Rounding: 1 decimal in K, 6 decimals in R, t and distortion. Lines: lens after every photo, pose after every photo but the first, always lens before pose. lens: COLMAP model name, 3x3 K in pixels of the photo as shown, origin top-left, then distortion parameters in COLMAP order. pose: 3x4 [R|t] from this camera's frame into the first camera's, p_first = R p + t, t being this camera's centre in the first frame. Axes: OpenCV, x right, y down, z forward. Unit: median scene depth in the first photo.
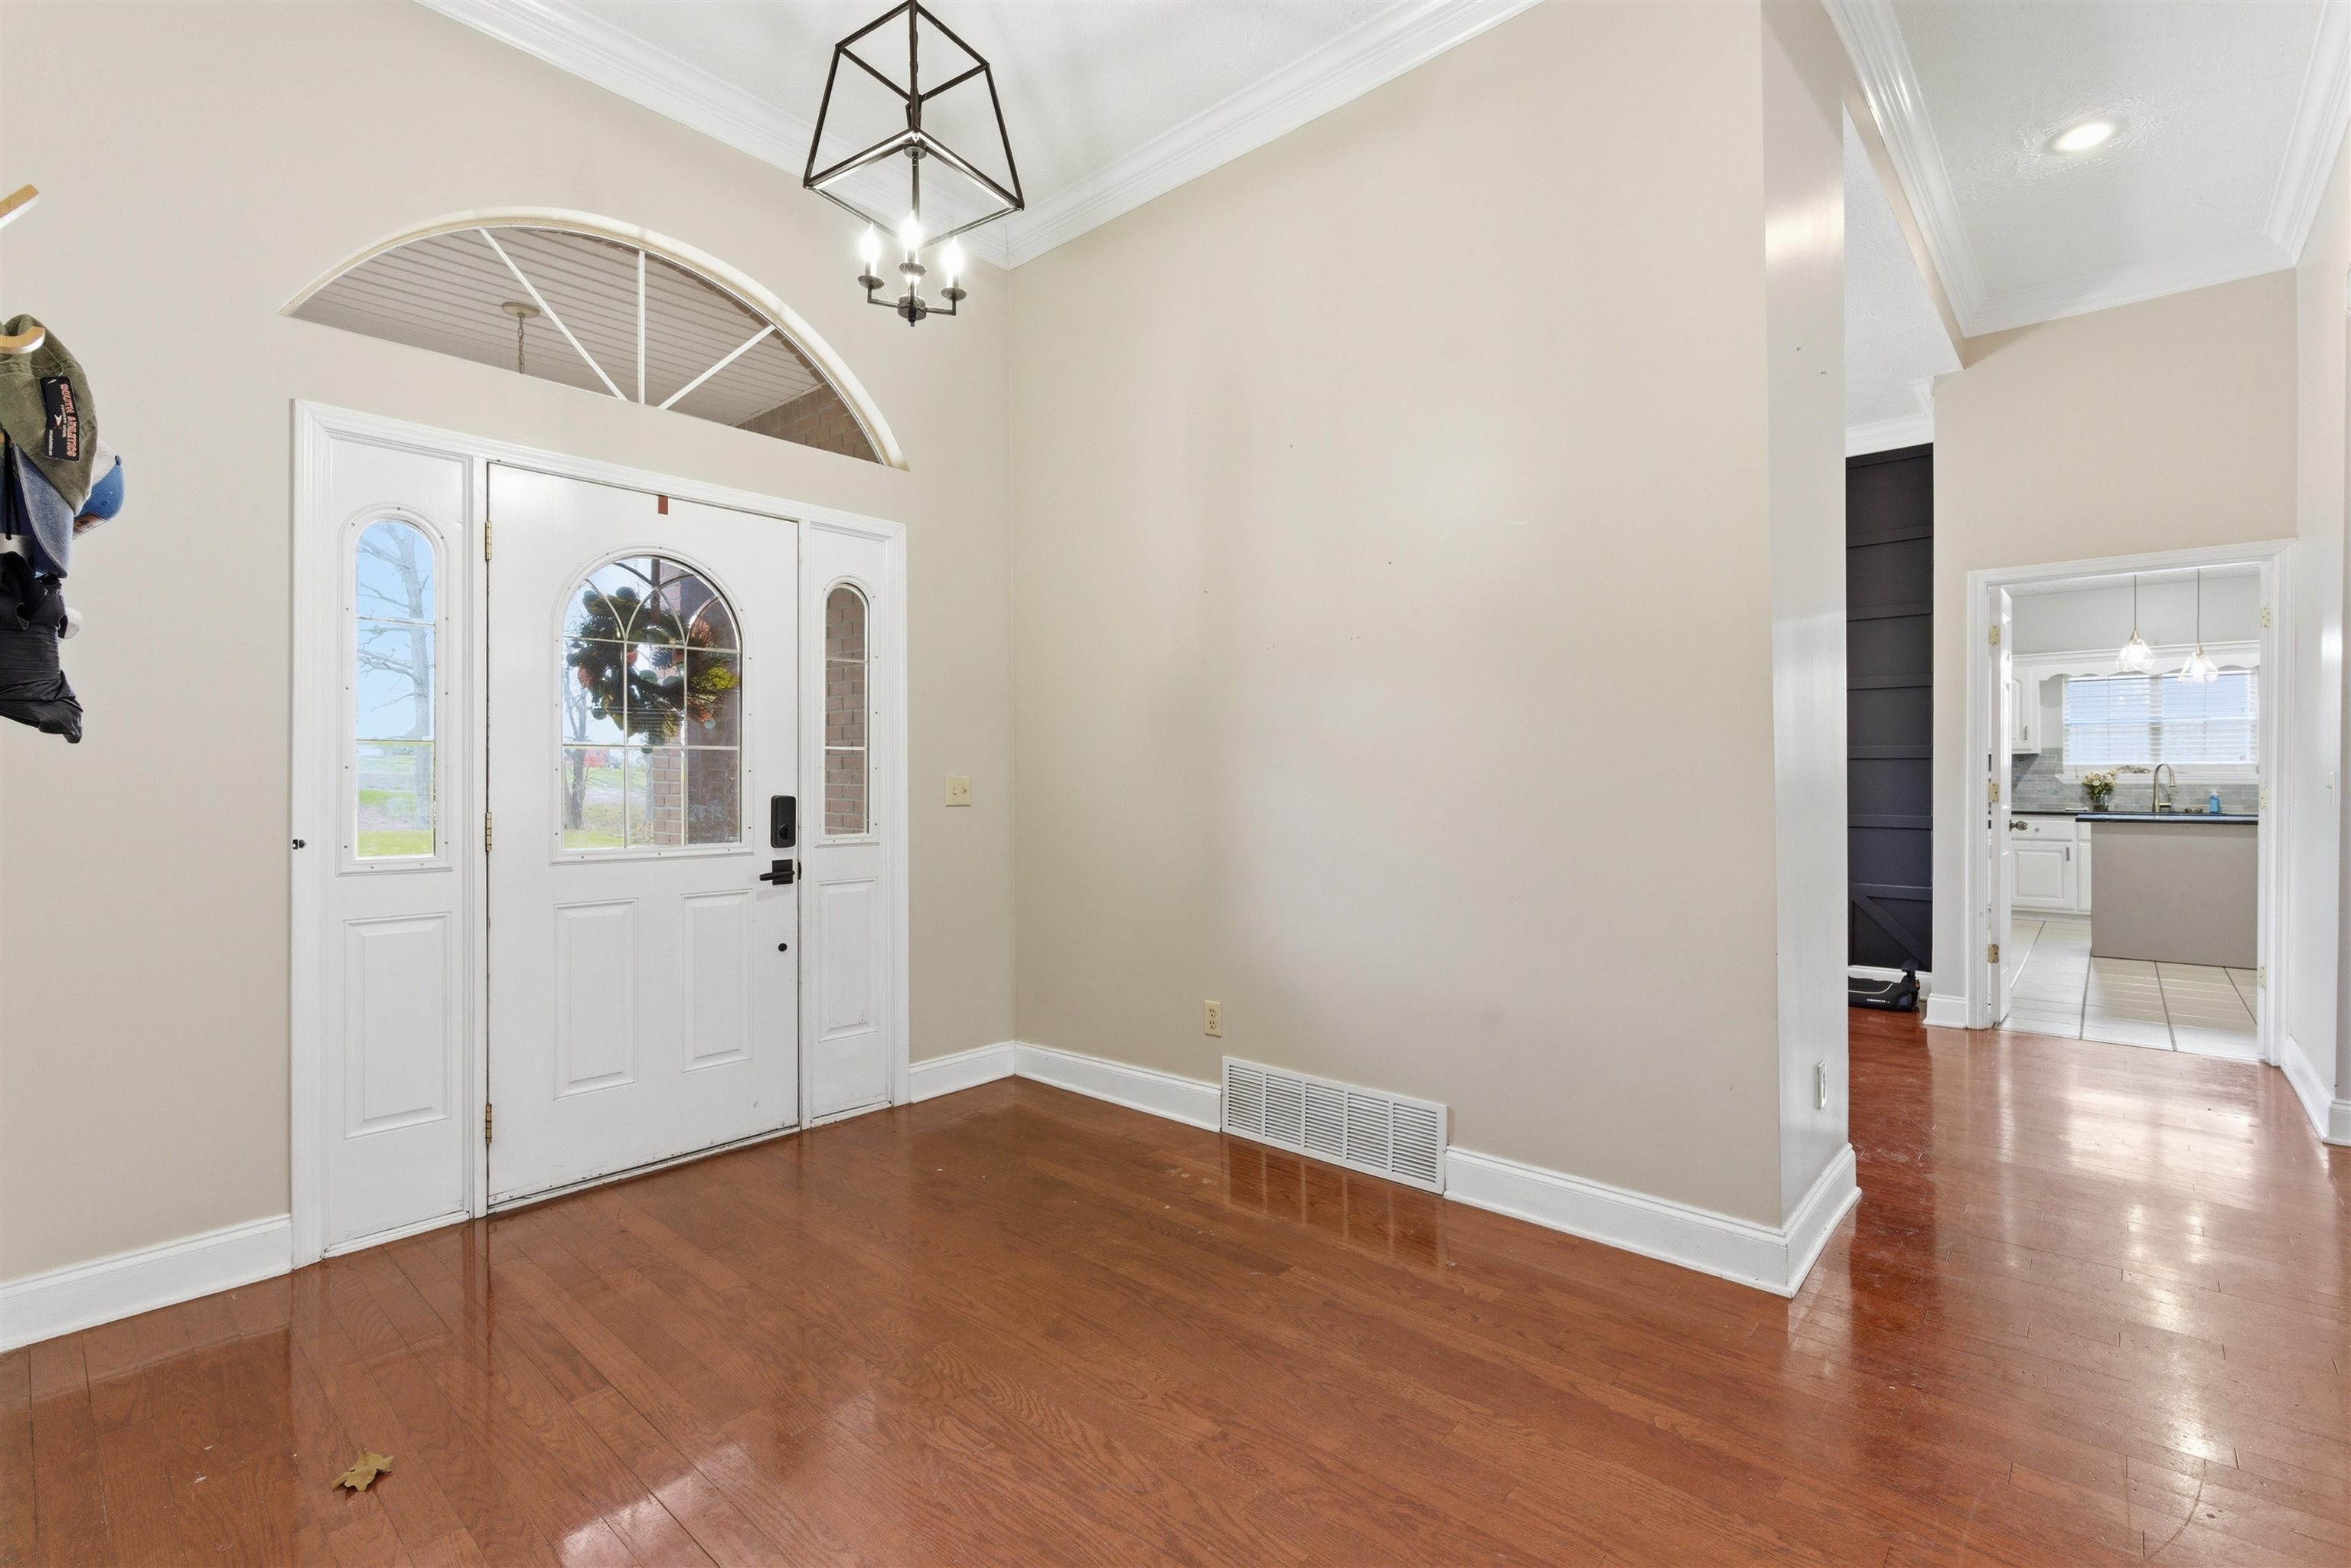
lens RADIAL K [[1073.8, 0, 1140.2], [0, 1073.8, 776.0], [0, 0, 1]] dist [-0.001032, 0.001755]
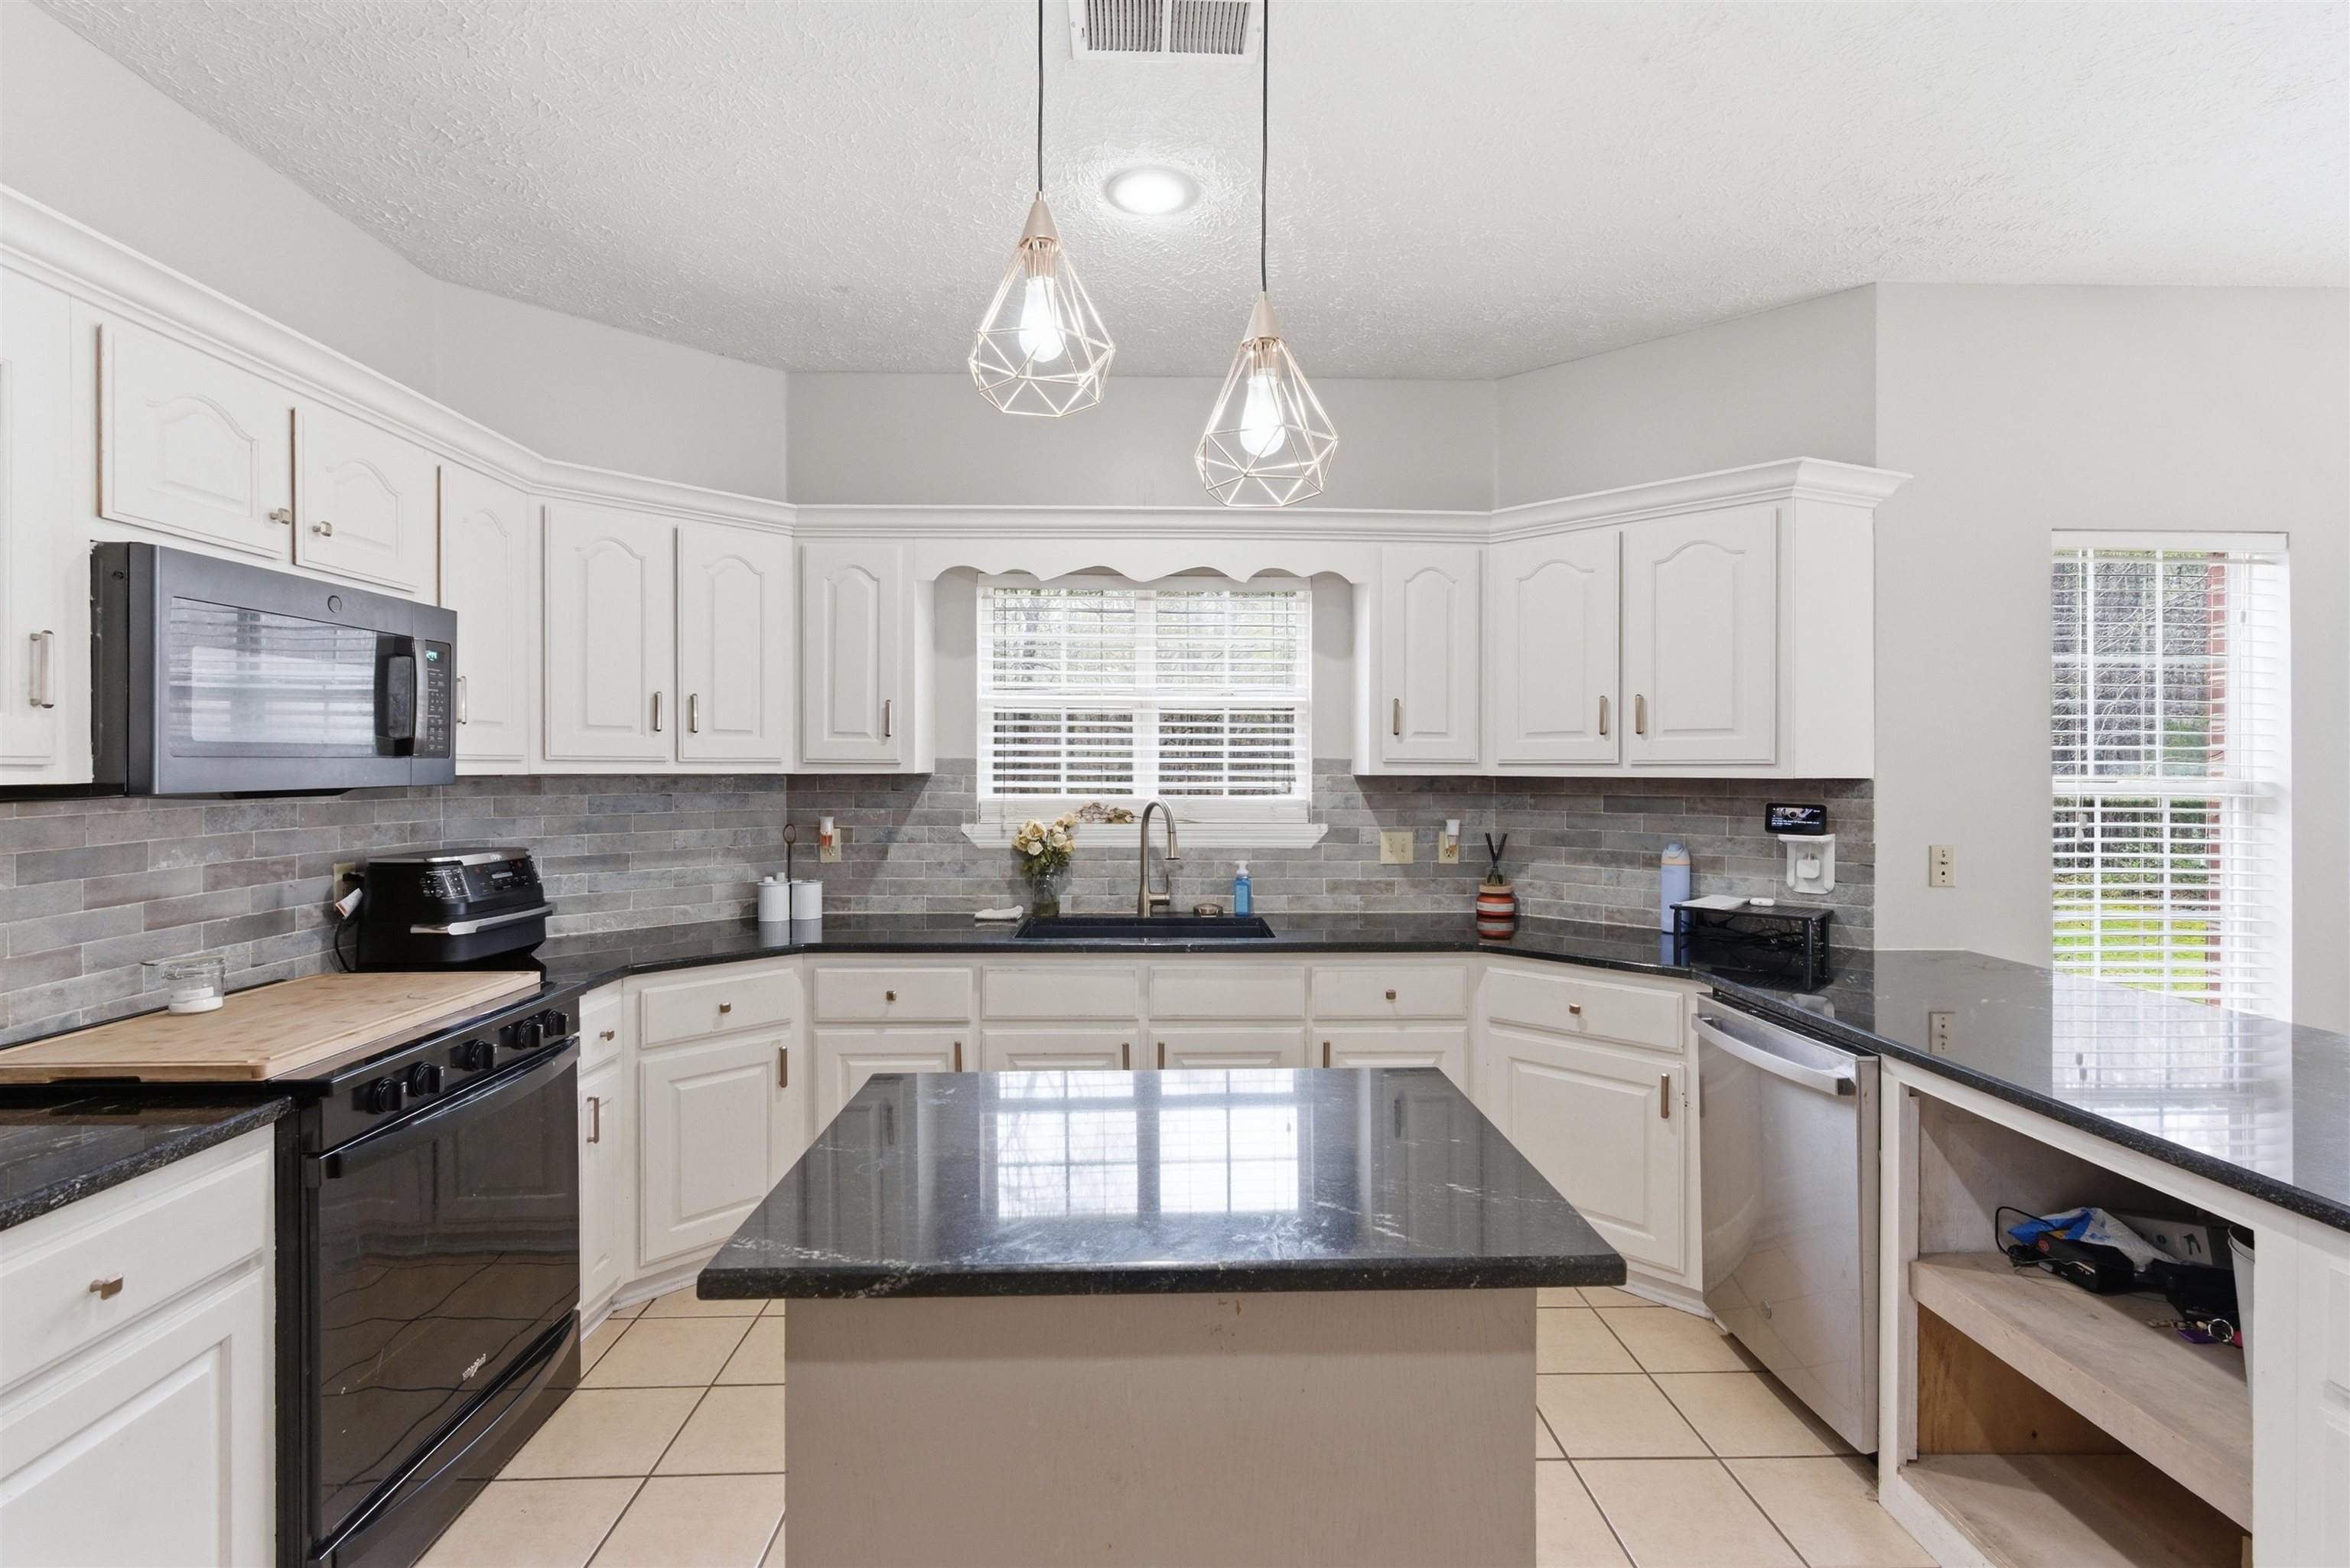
lens RADIAL K [[1073.3, 0, 1170.1], [0, 1073.3, 766.3], [0, 0, 1]] dist [-0.001032, 0.001755]
pose [[0.719692, 0.002157, 0.694290, 0.650911], [-0.003716, 0.999993, 0.000744, -0.024350], [-0.694284, -0.003115, 0.719695, 0.680340]]
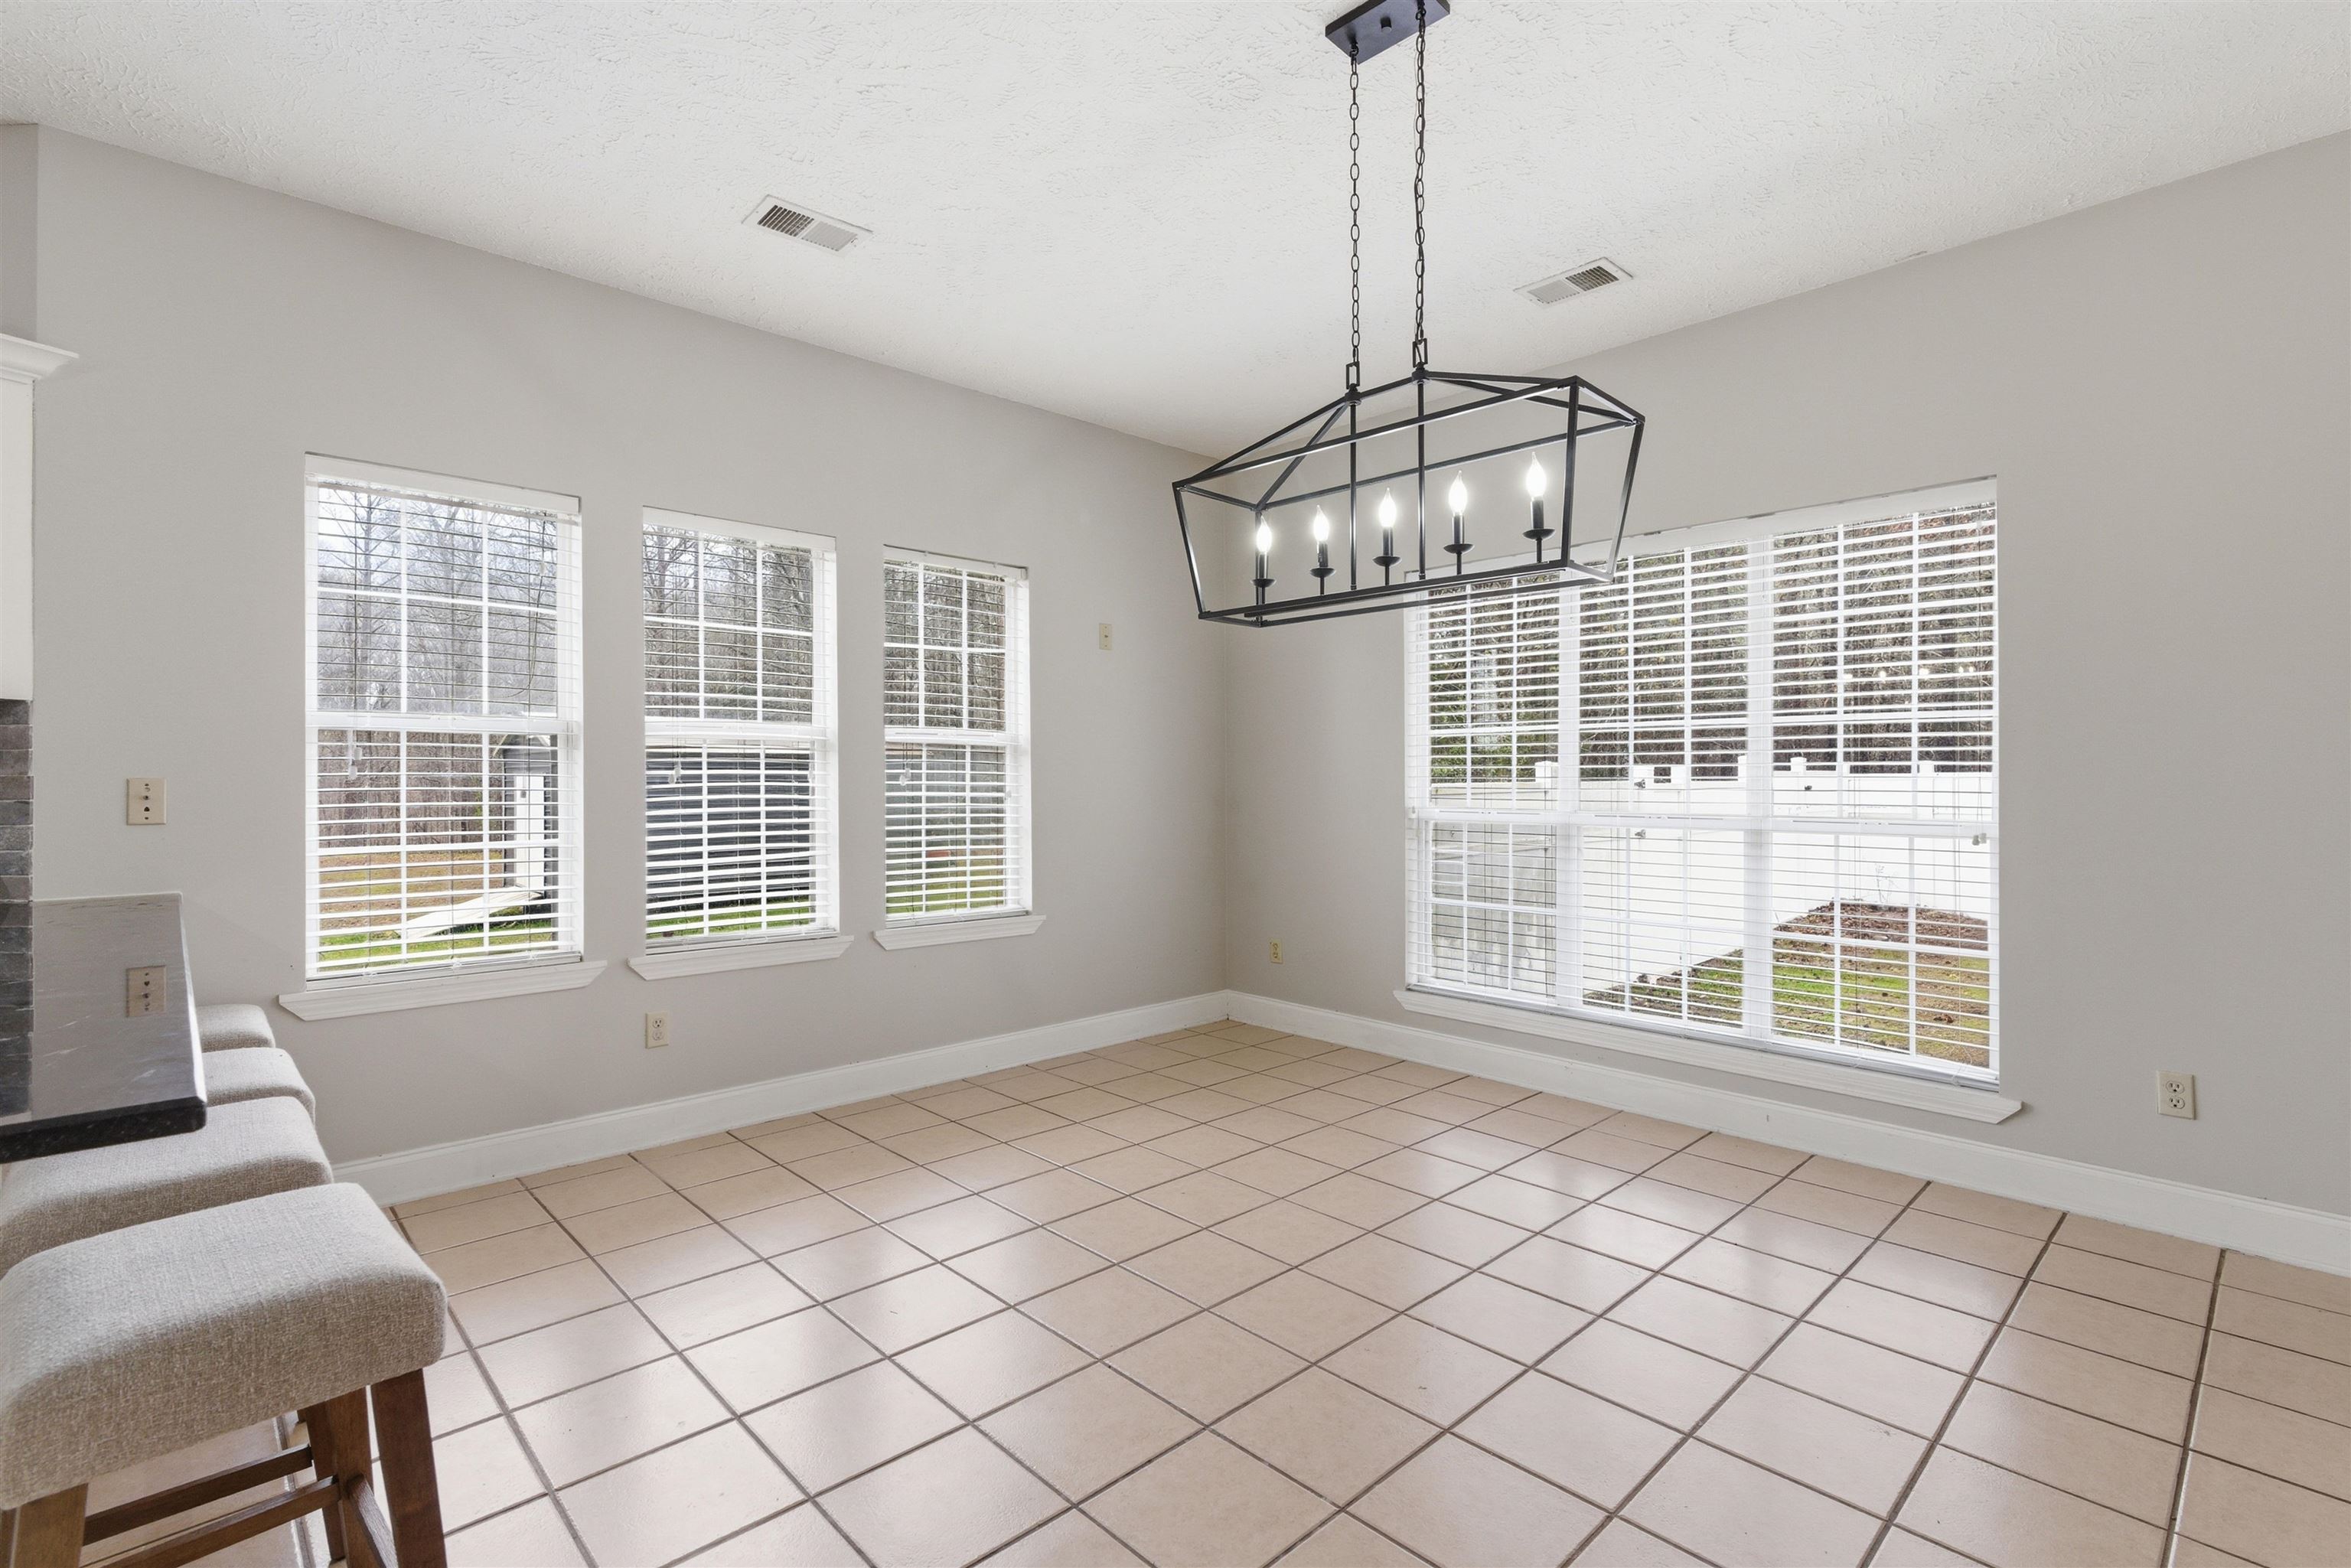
lens RADIAL K [[1073.8, 0, 1180.2], [0, 1073.8, 790.4], [0, 0, 1]] dist [-0.001032, 0.001755]
pose [[0.070582, -0.007889, 0.997475, 0.775550], [0.004079, 0.999963, 0.007620, 0.001455], [-0.997498, 0.003531, 0.070611, 0.446860]]
